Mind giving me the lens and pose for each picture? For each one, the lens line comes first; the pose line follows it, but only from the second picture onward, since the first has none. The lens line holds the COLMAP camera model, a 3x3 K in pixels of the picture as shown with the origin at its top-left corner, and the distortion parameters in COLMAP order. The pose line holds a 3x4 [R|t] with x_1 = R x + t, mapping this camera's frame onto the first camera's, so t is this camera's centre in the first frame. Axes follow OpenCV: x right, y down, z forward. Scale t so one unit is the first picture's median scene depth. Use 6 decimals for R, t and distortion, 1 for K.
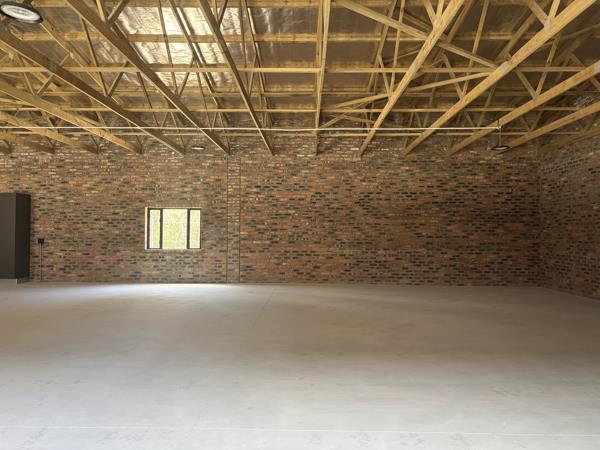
lens RADIAL K [[460.1, 0, 301.3], [0, 460.1, 227.1], [0, 0, 1]] dist [0.080370, -0.082906]
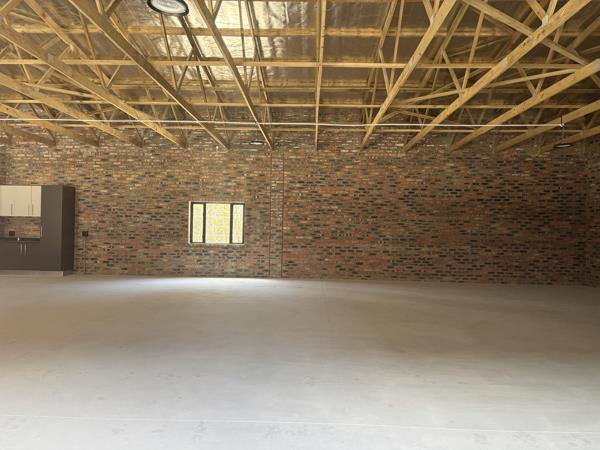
lens RADIAL K [[460.1, 0, 295.5], [0, 460.1, 226.6], [0, 0, 1]] dist [0.080370, -0.082906]
pose [[0.999922, 0.011885, -0.003791, -0.101742], [-0.011848, 0.999884, 0.009550, -0.000358], [0.003904, -0.009504, 0.999947, 0.001398]]
